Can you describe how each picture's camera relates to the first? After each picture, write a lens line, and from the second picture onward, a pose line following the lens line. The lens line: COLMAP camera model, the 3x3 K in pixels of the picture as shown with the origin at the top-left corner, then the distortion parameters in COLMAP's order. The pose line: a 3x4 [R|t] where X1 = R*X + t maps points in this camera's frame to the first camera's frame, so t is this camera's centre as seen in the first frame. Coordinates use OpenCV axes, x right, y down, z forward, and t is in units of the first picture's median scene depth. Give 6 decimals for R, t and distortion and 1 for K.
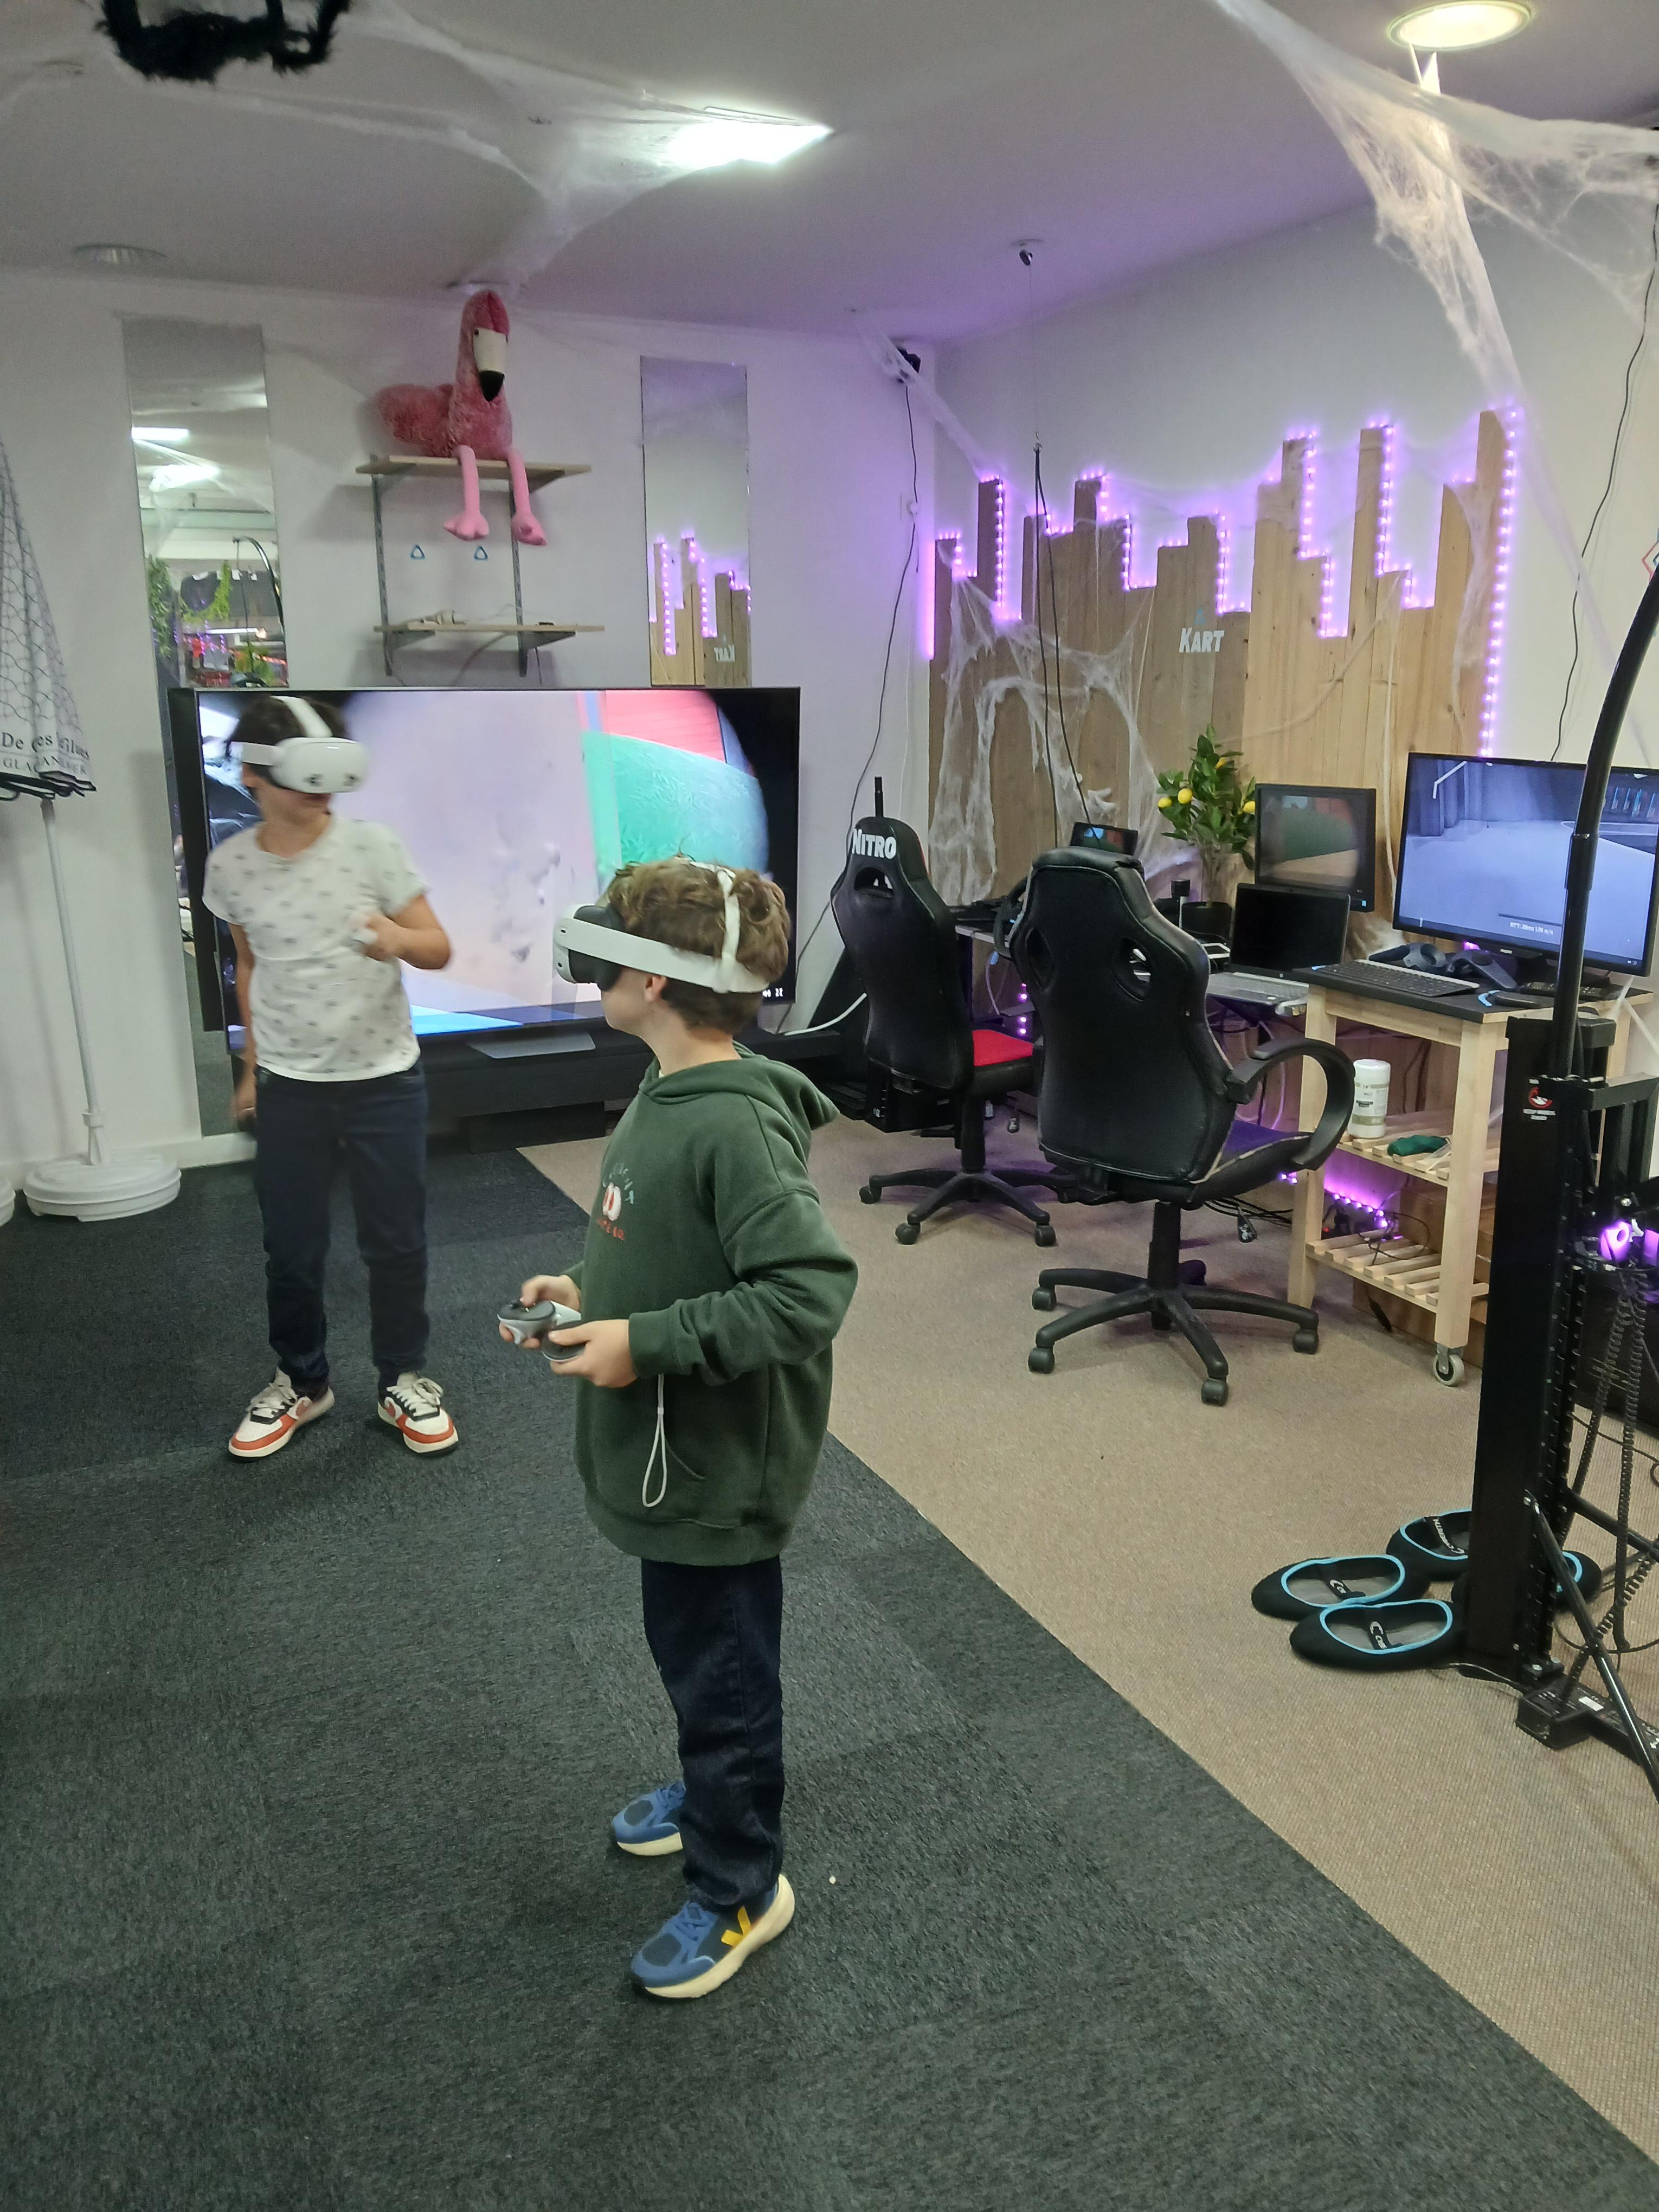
lens RADIAL K [[1720.4, 0, 826.8], [0, 1720.4, 1113.5], [0, 0, 1]] dist [0.021419, -0.045048]
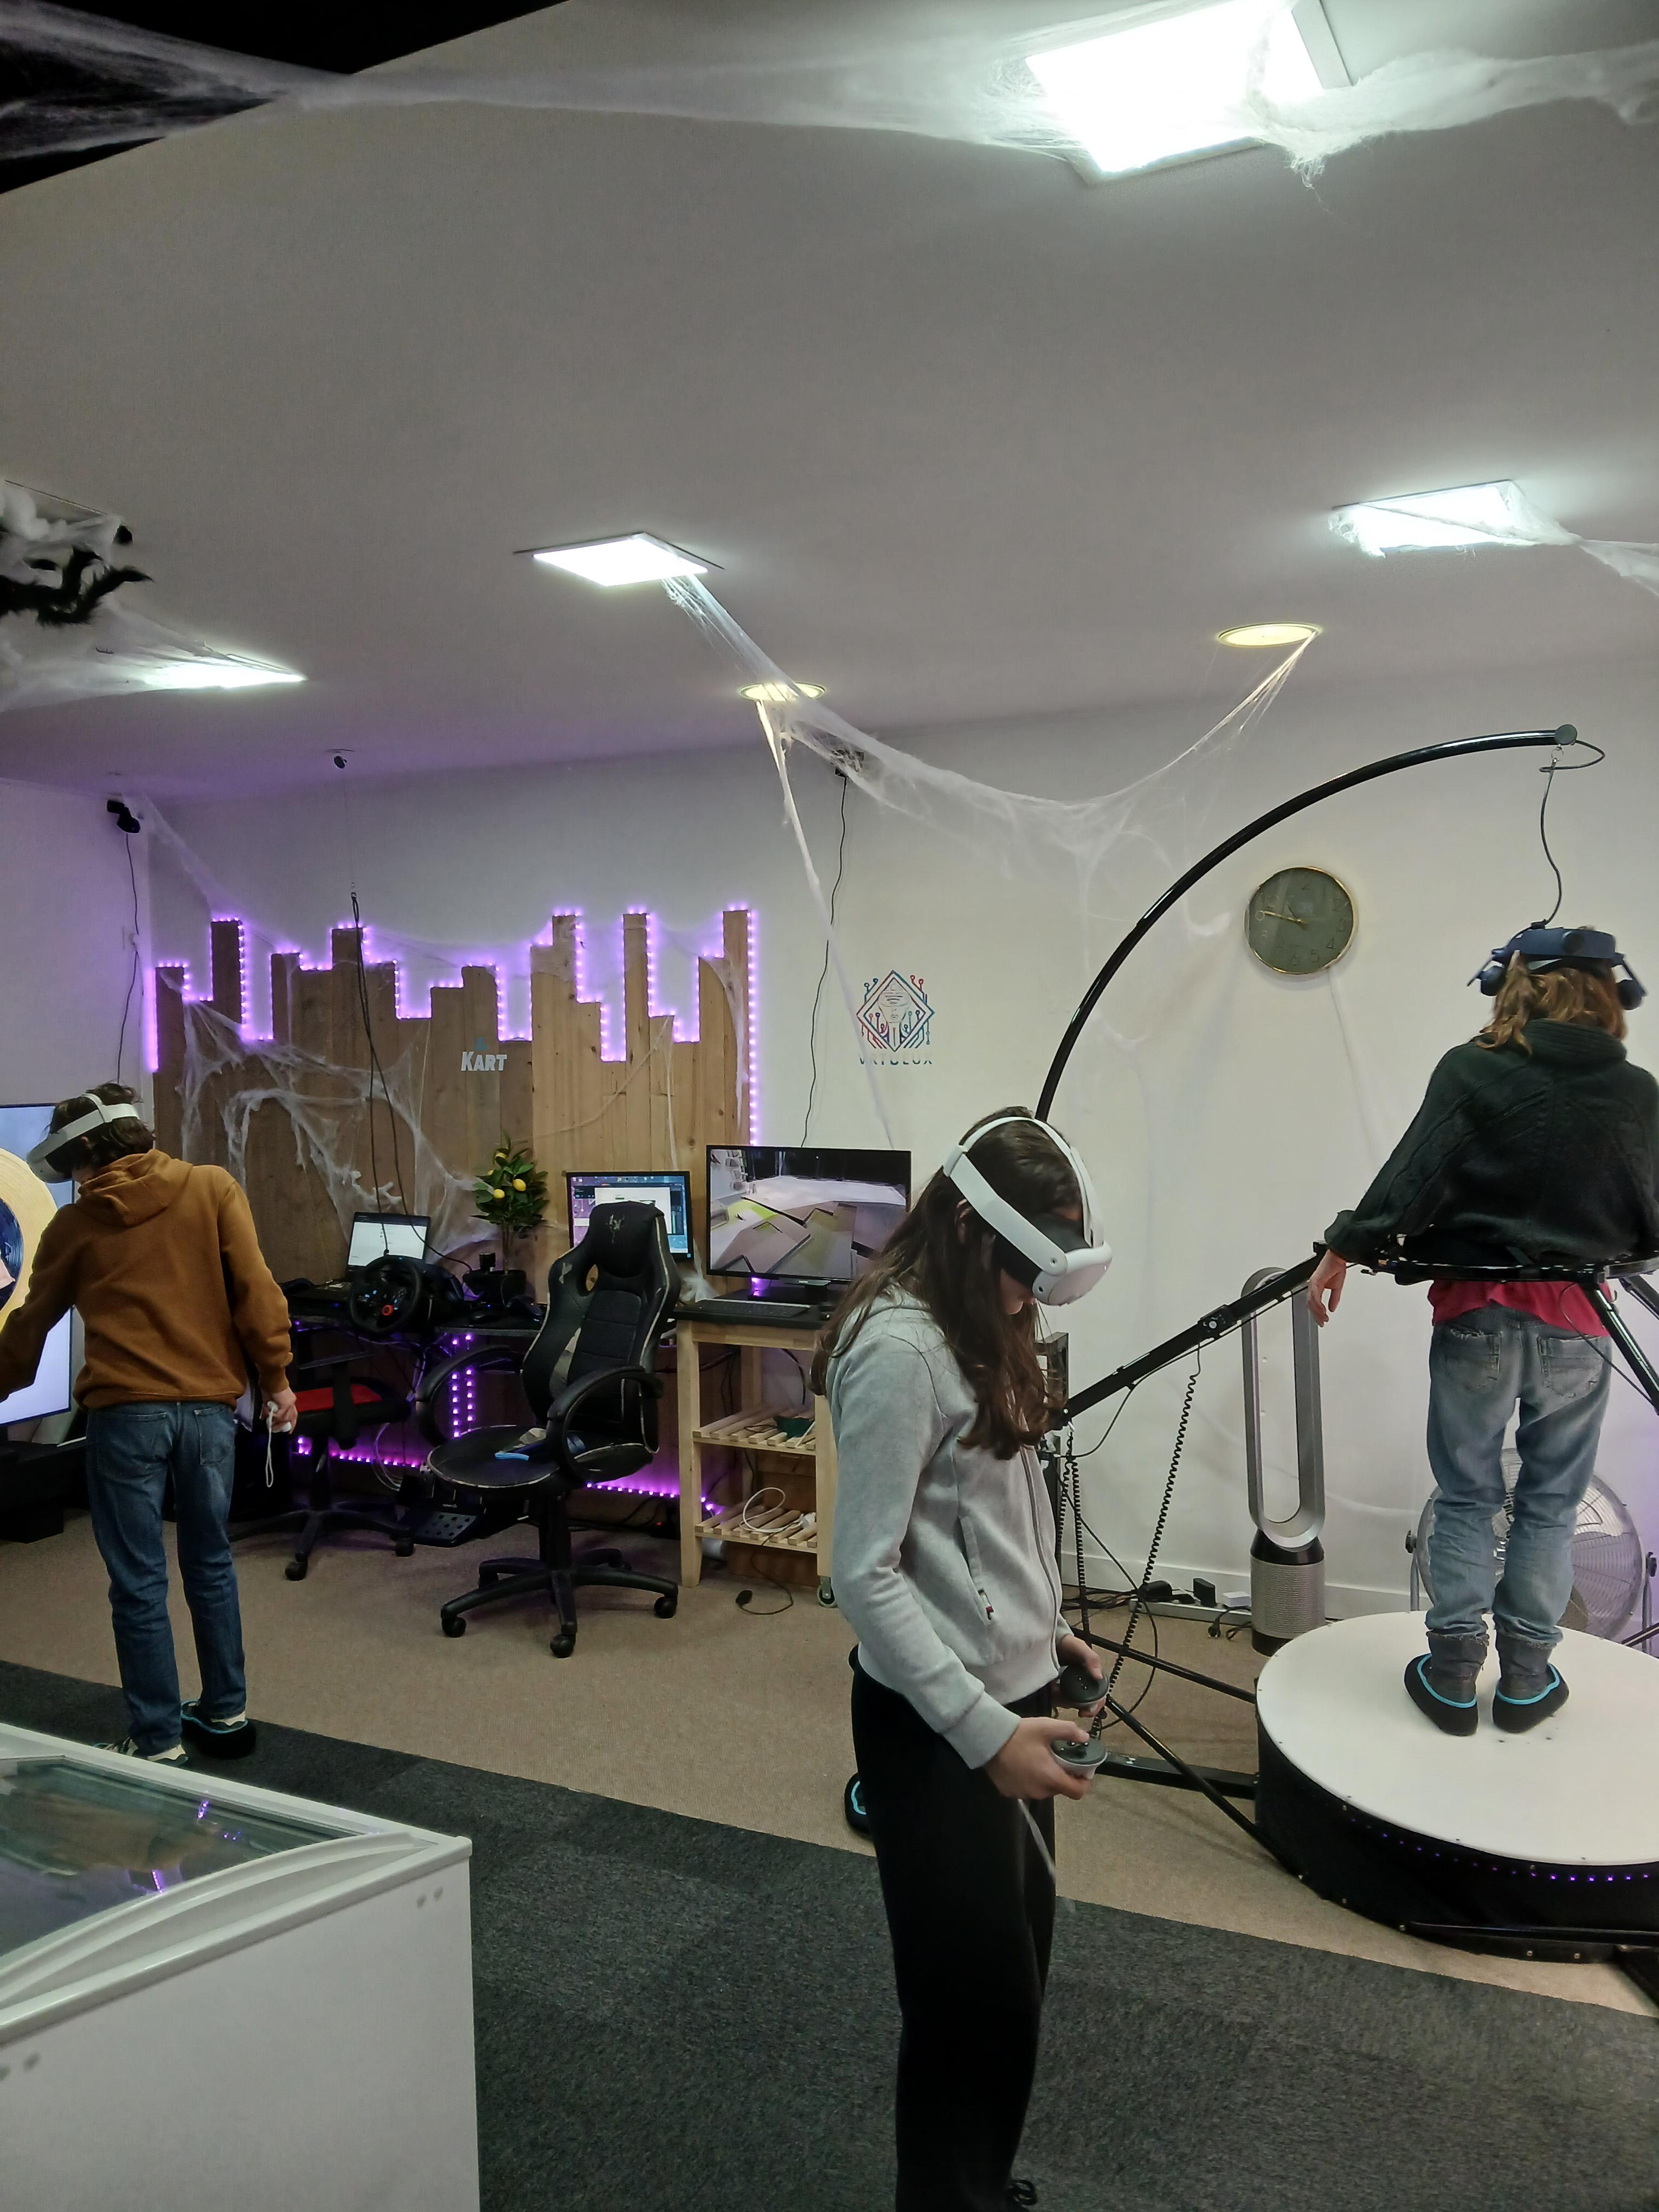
lens RADIAL K [[1720.4, 0, 825.9], [0, 1720.4, 1102.7], [0, 0, 1]] dist [0.021419, -0.045048]
pose [[0.773912, -0.024346, 0.632825, -0.350307], [0.162787, 0.973332, -0.161633, -0.004608], [-0.612014, 0.228105, 0.757236, -0.076516]]
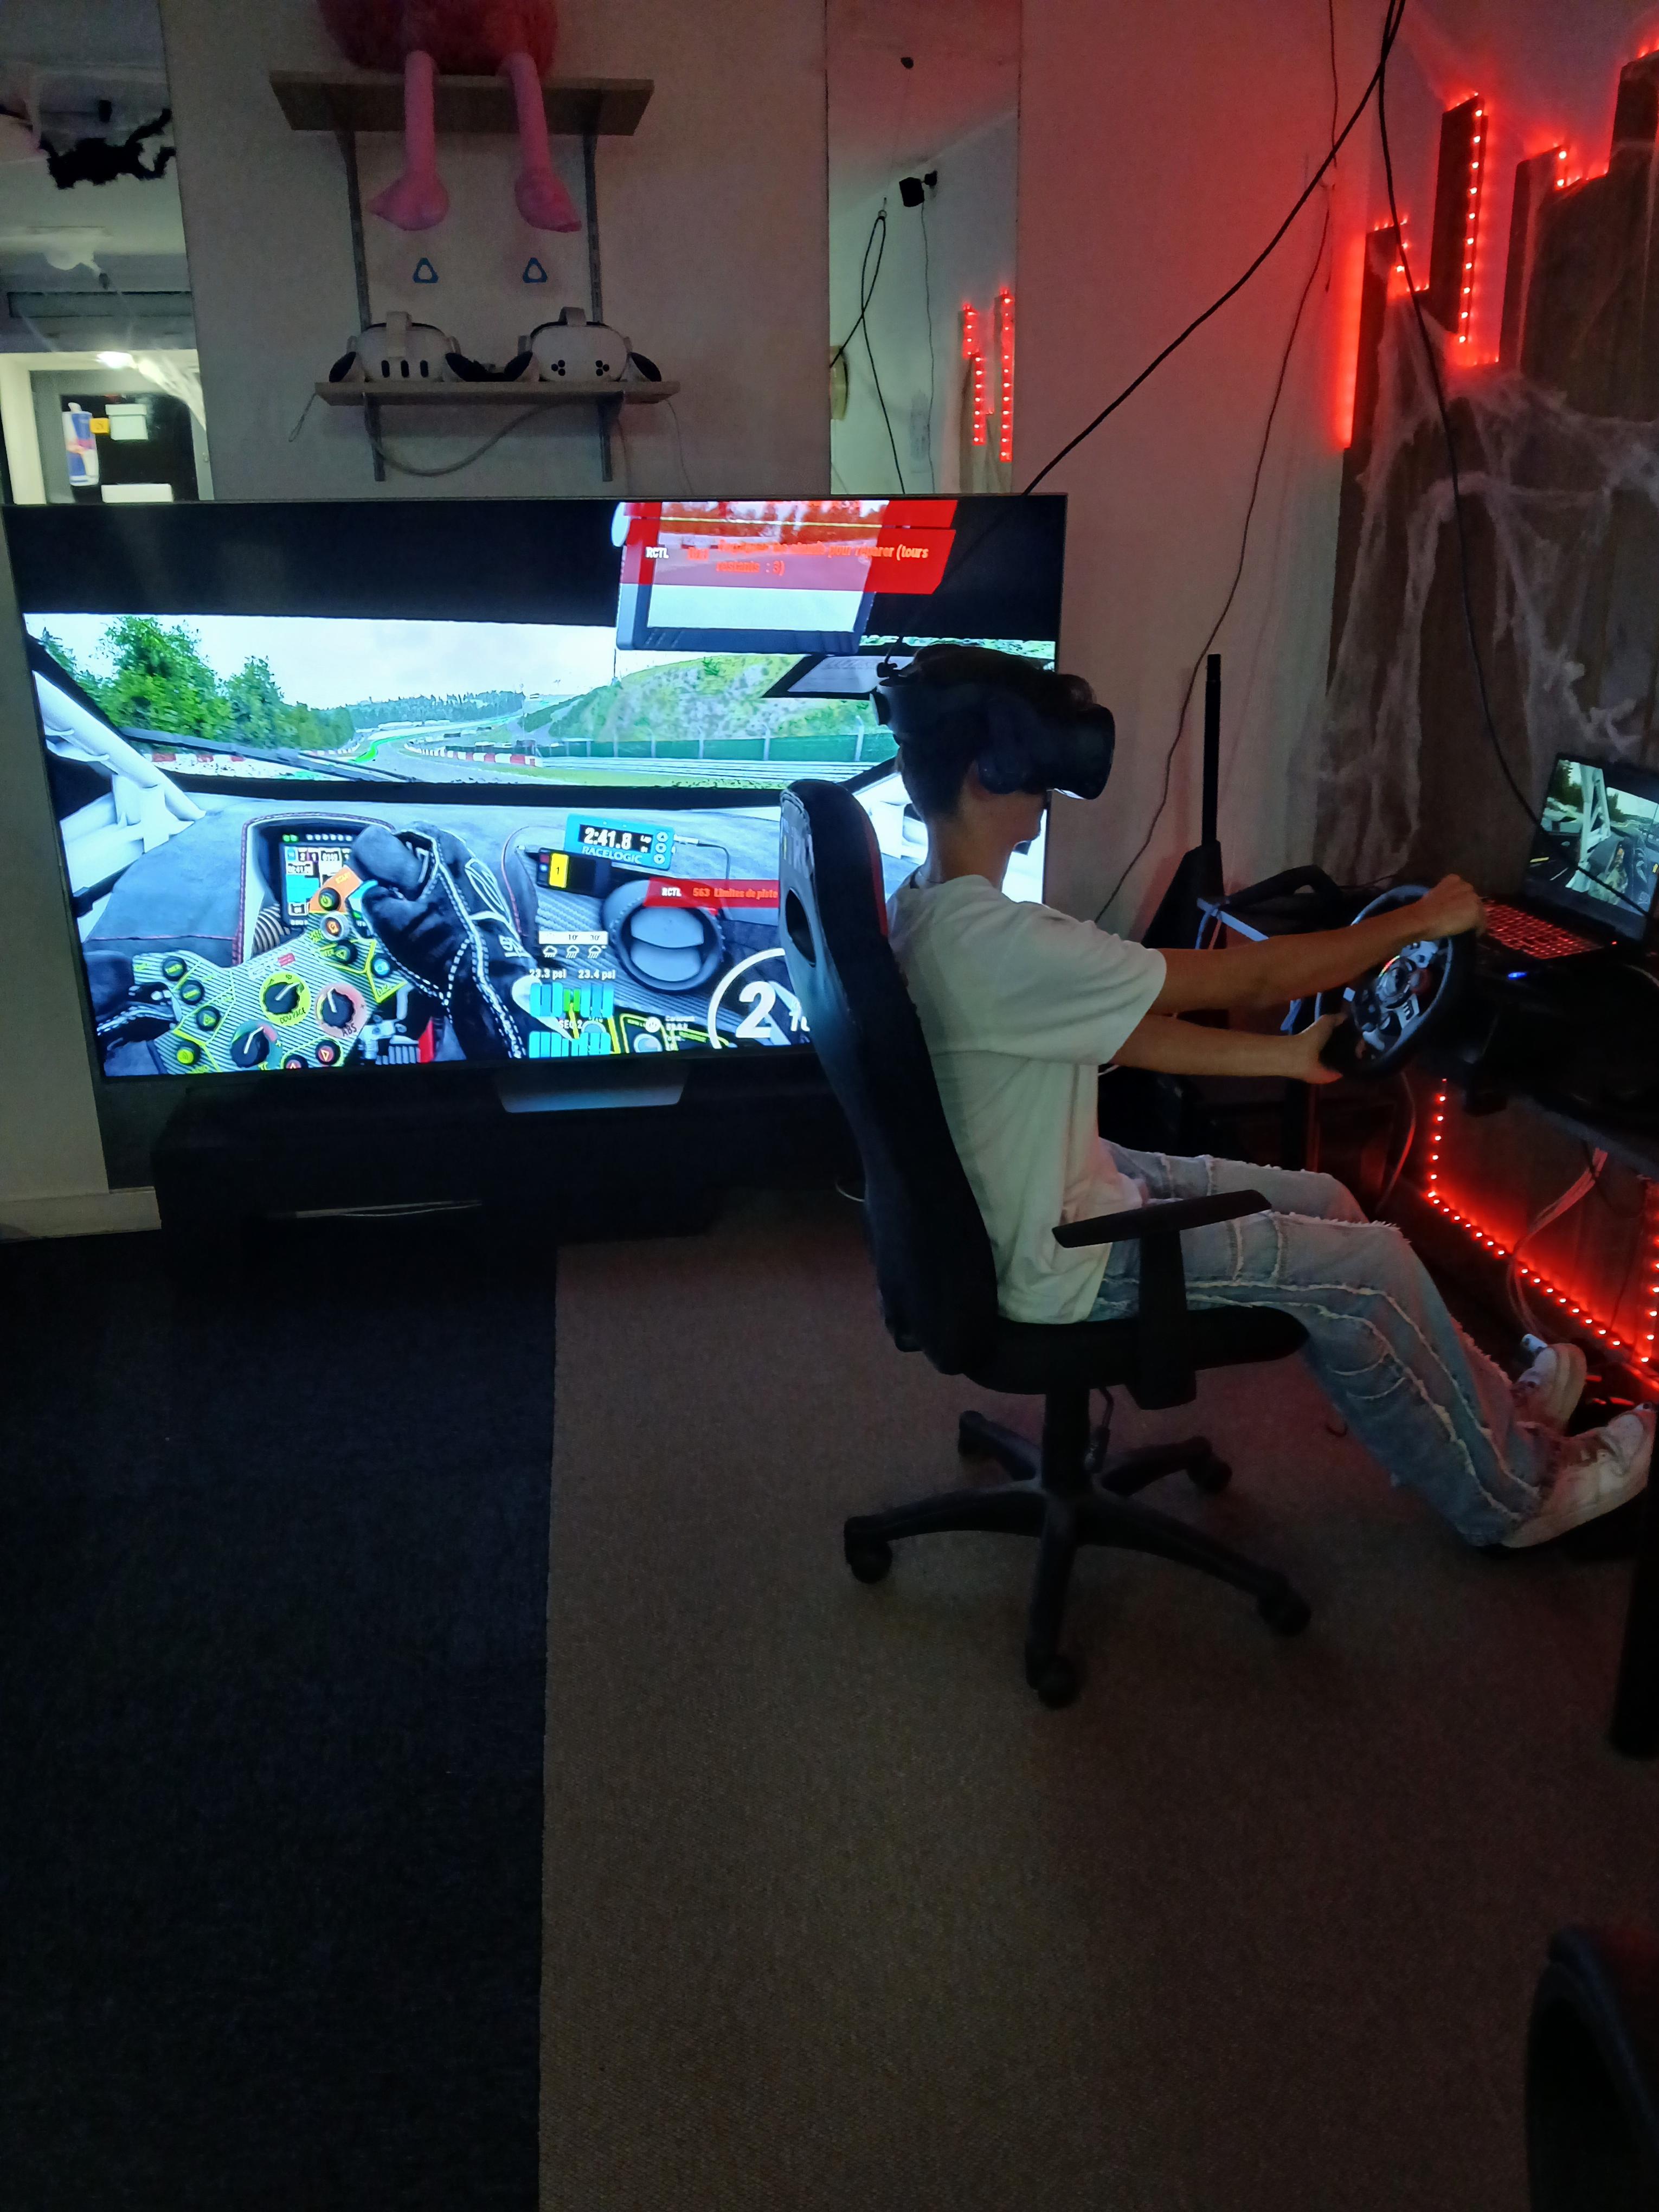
lens RADIAL K [[1720.4, 0, 864.5], [0, 1720.4, 1061.4], [0, 0, 1]] dist [0.021419, -0.045048]
pose [[0.956945, 0.084307, -0.277756, 0.099276], [-0.066799, 0.995171, 0.071921, -0.105440], [0.282478, -0.050271, 0.957956, 0.457453]]
